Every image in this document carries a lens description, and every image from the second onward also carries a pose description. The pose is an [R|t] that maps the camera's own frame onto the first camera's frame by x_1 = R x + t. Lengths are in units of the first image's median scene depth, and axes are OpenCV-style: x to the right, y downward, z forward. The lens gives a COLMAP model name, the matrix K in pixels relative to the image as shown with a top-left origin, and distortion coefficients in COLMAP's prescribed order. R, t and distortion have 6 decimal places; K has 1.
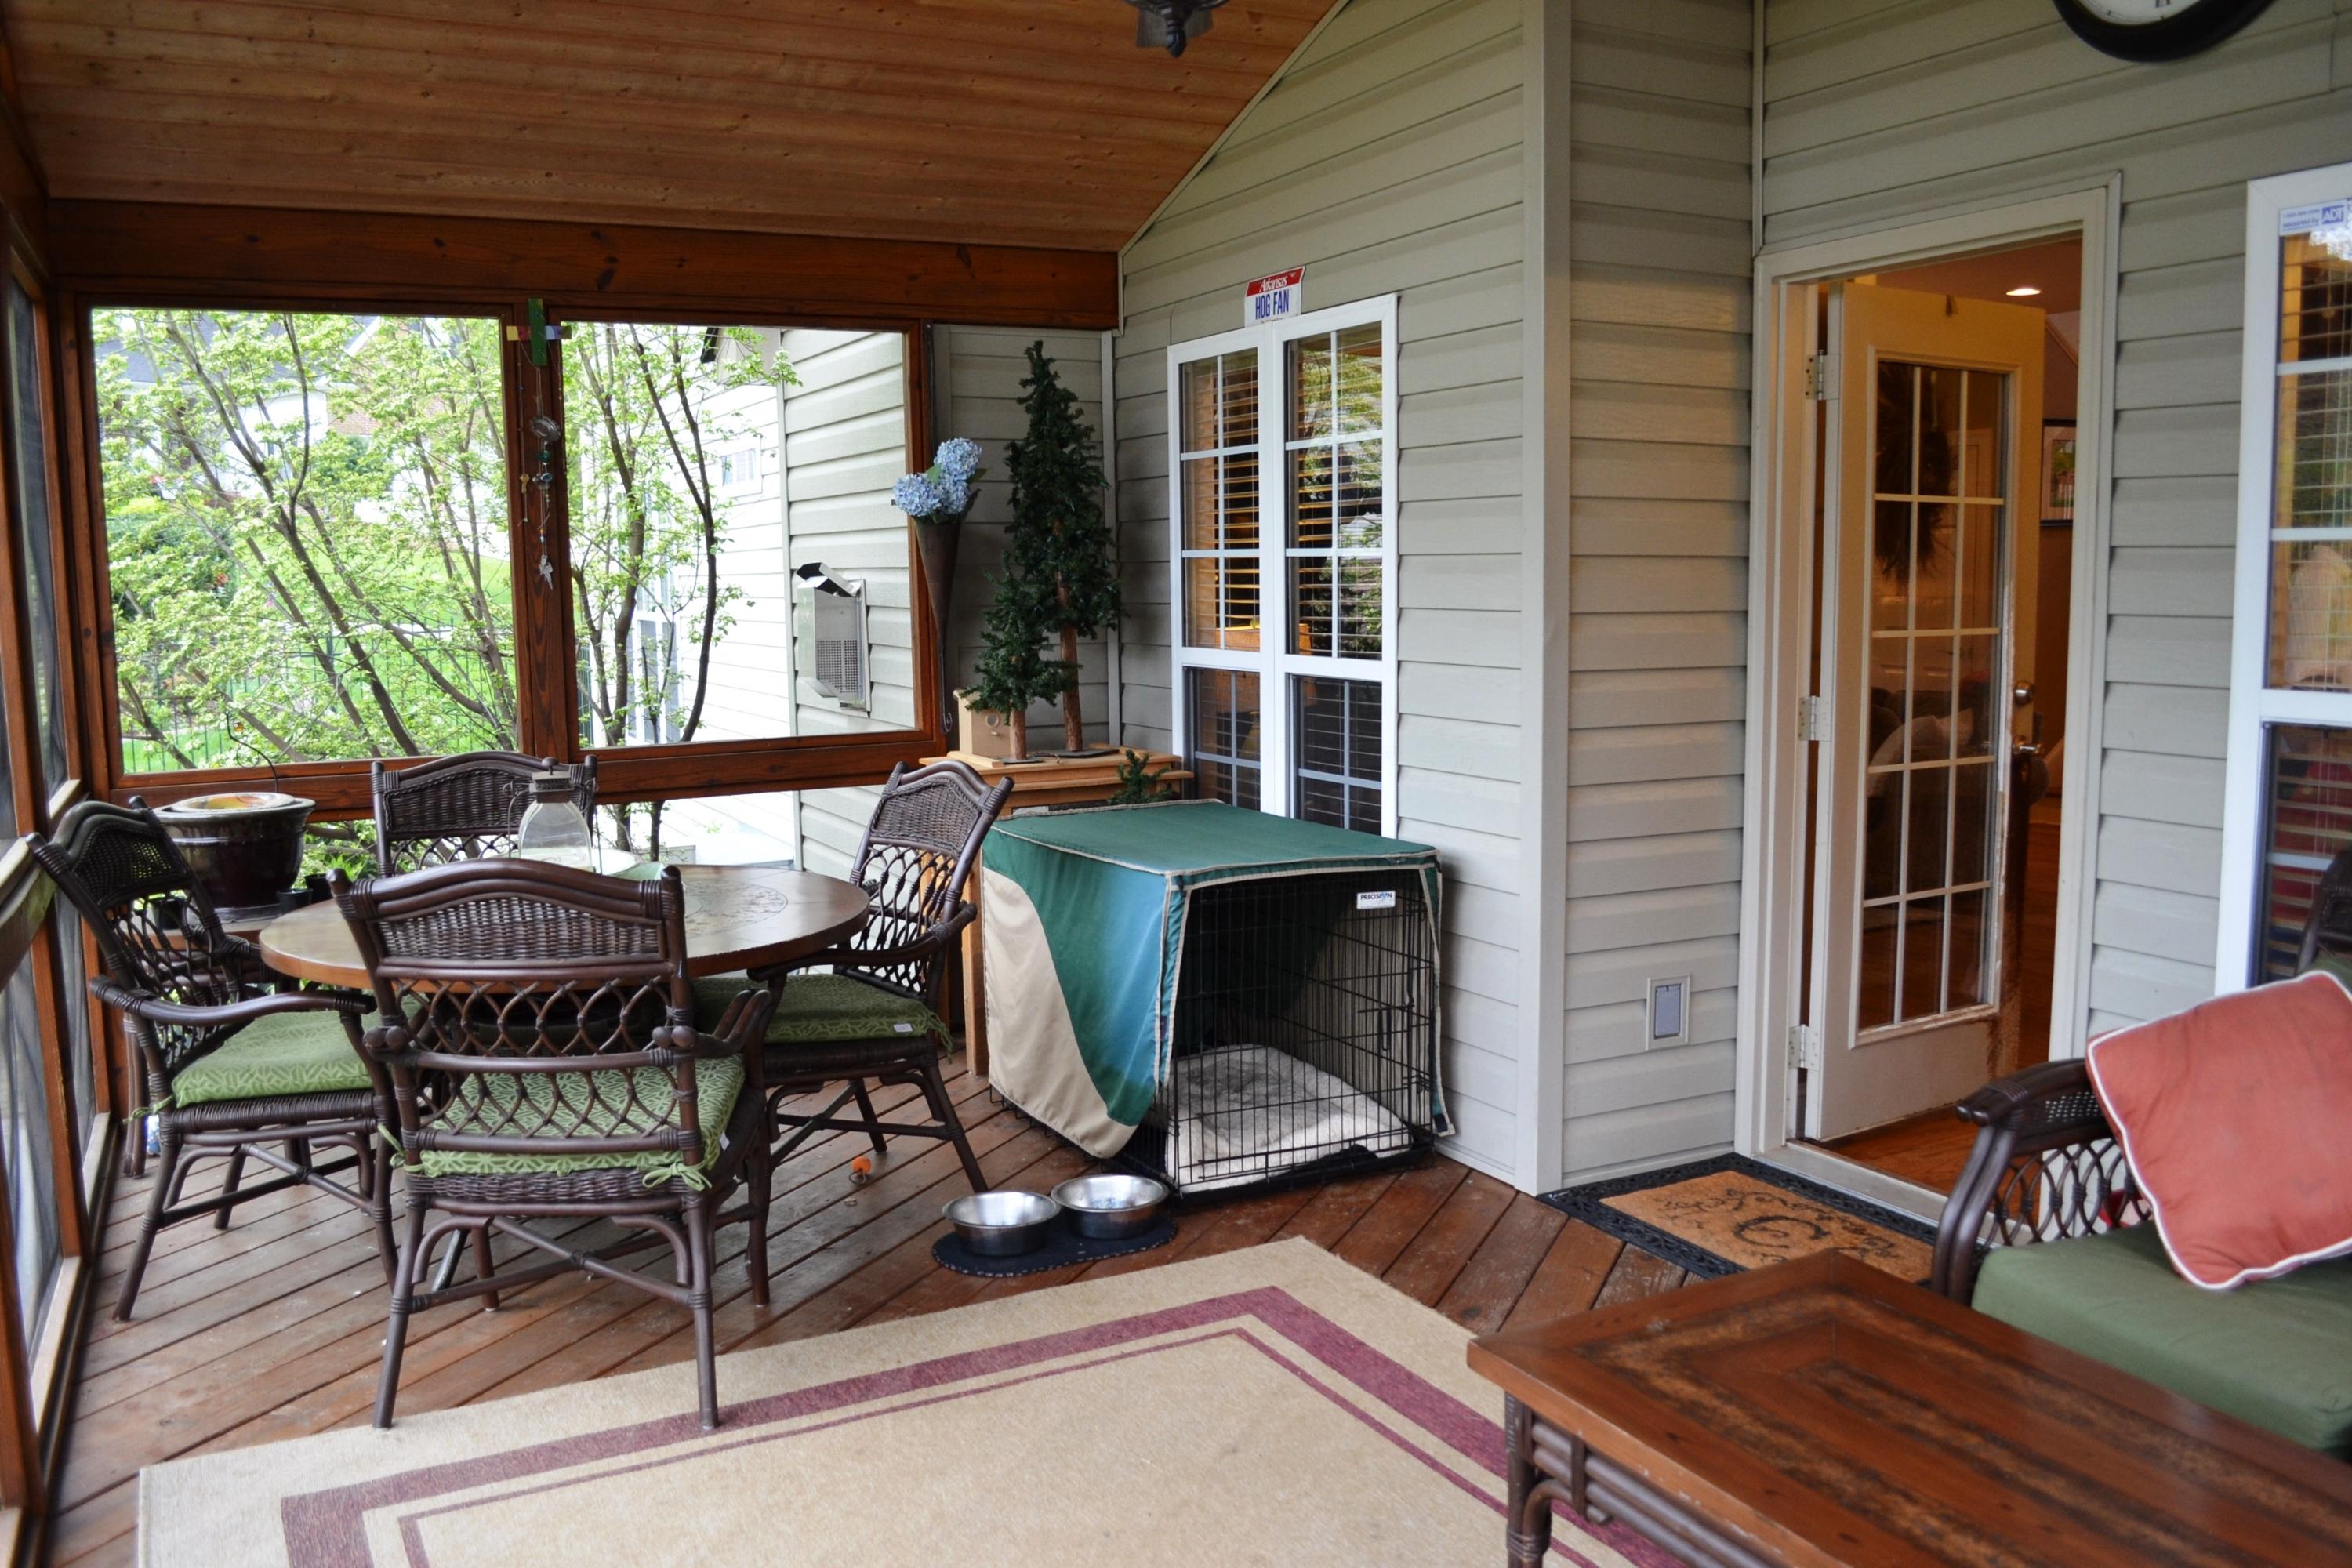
lens RADIAL K [[1862.0, 0, 1172.7], [0, 1862.0, 790.3], [0, 0, 1]] dist [-0.076785, -0.005400]
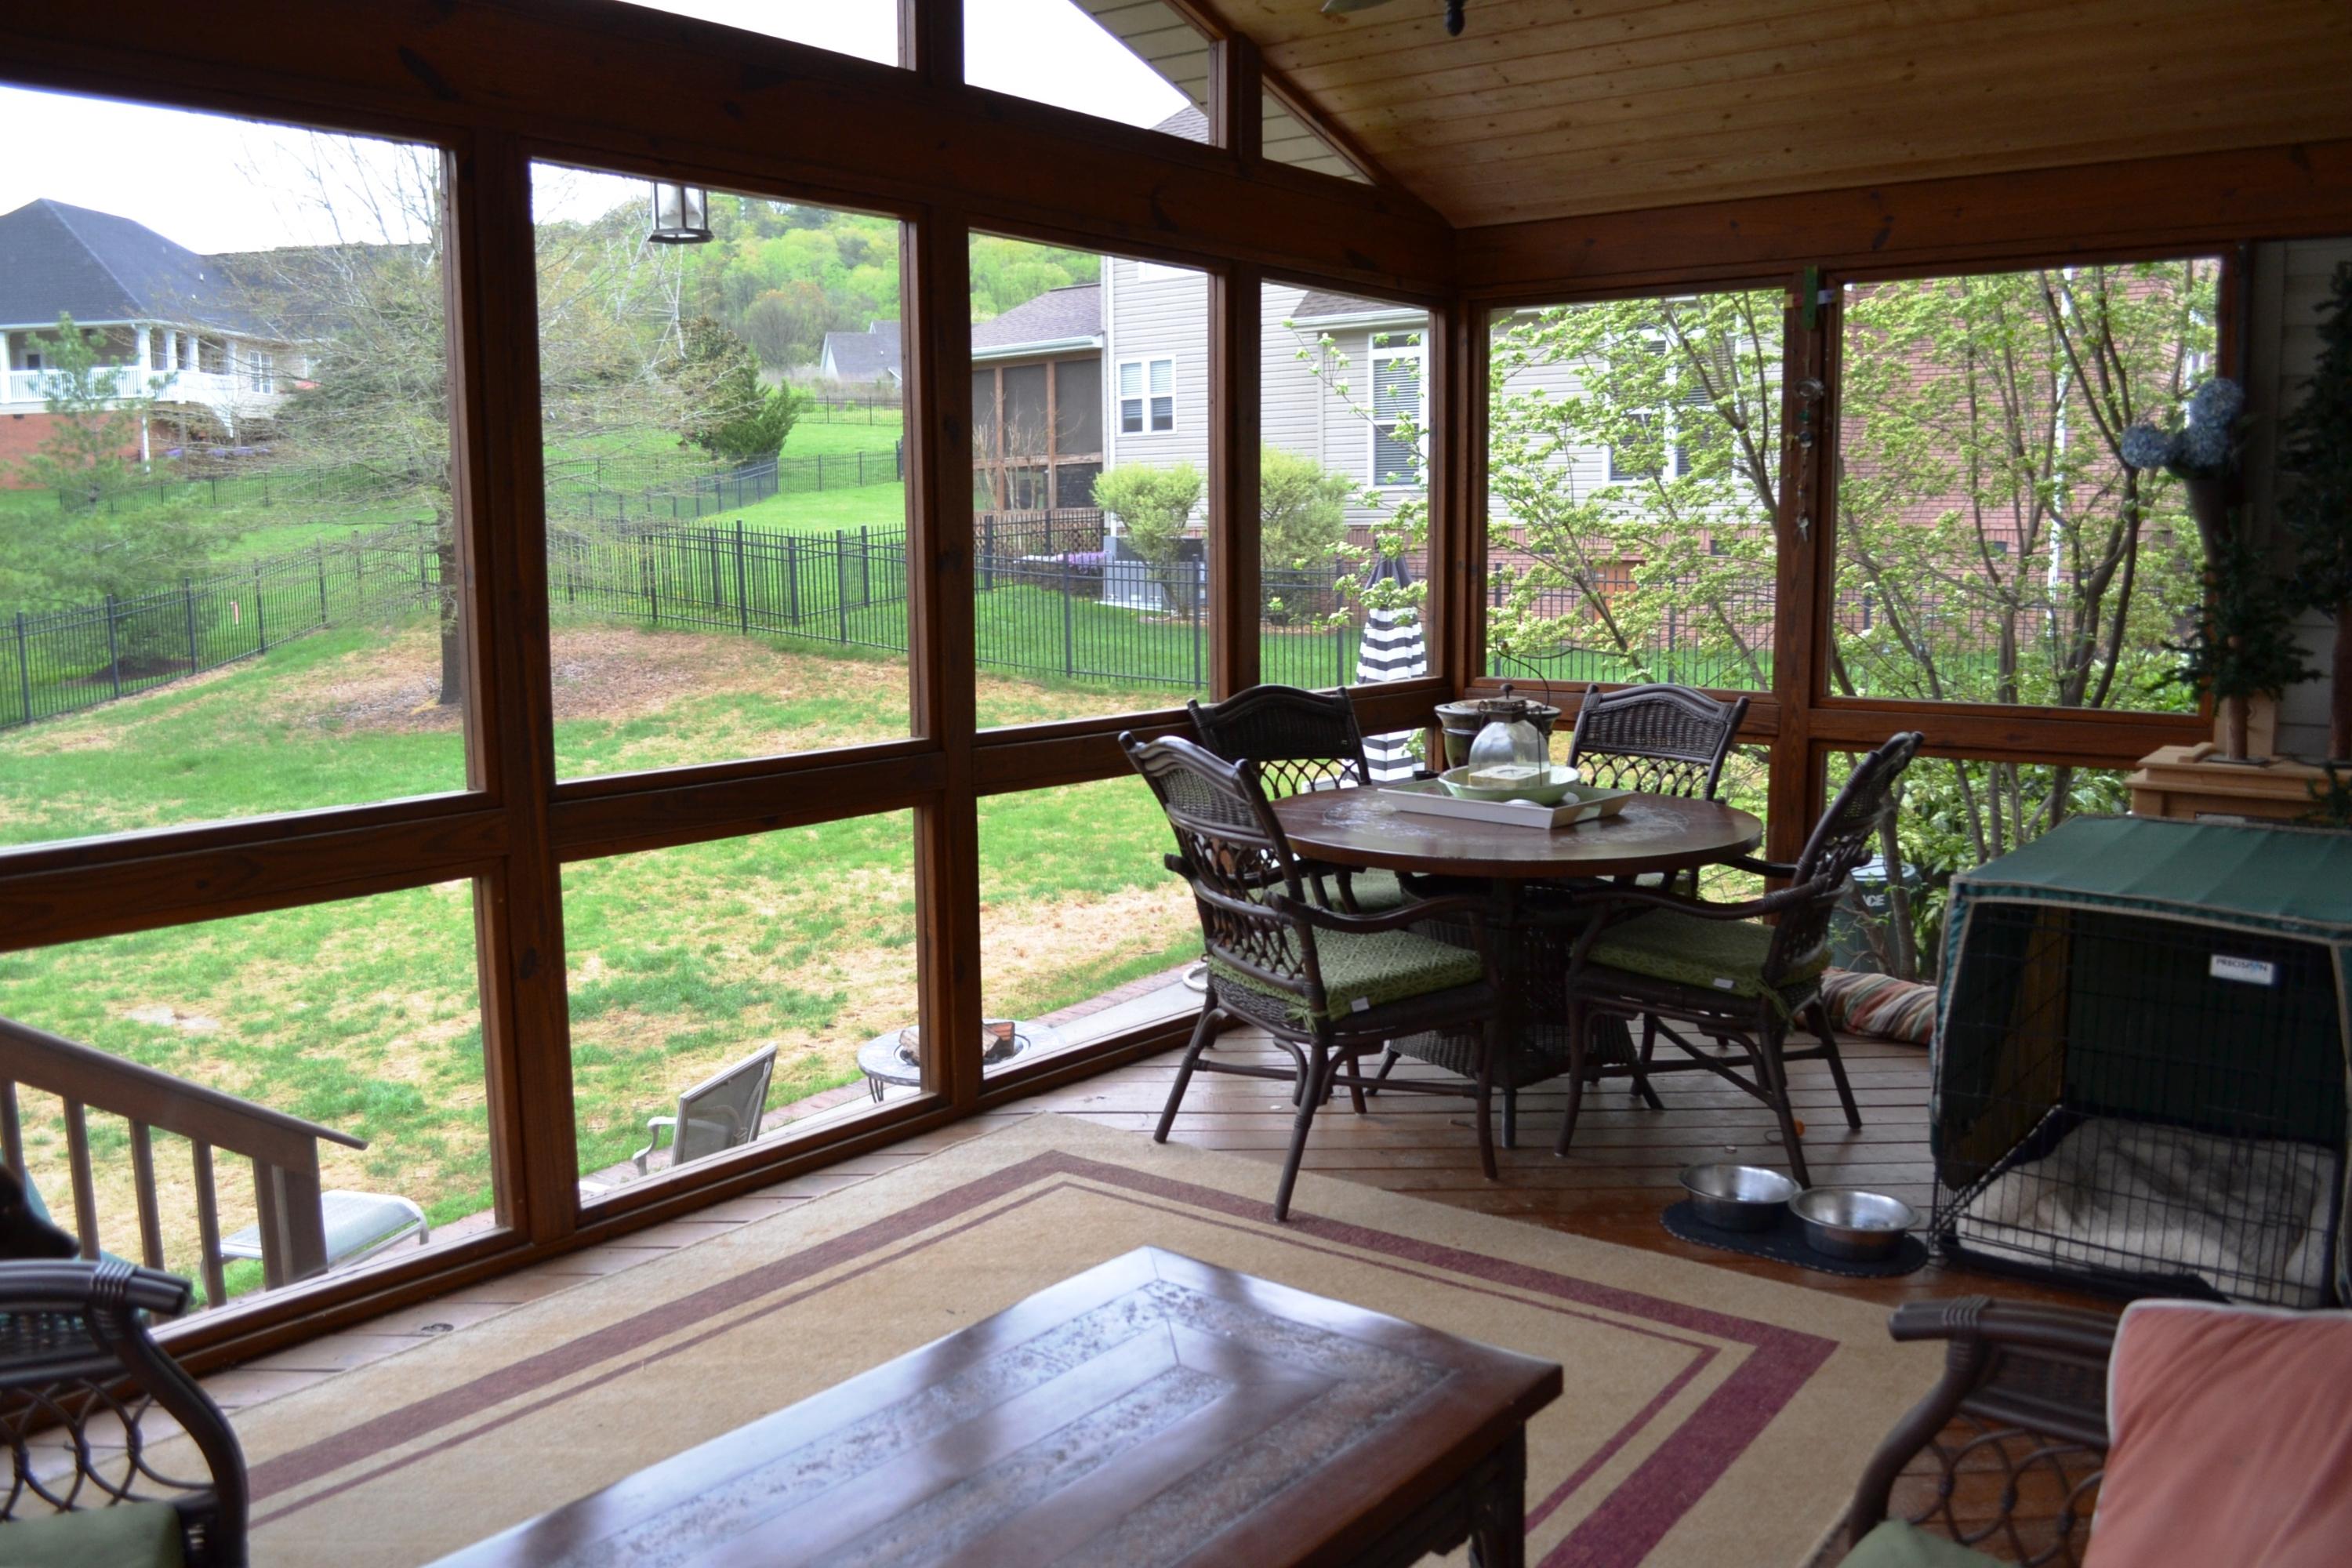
lens RADIAL K [[1862.0, 0, 1169.6], [0, 1862.0, 781.6], [0, 0, 1]] dist [-0.076785, -0.005400]
pose [[0.423886, 0.131597, -0.896104, 0.591266], [-0.107669, 0.989694, 0.094410, -0.041471], [0.899293, 0.056463, 0.433686, 0.277816]]
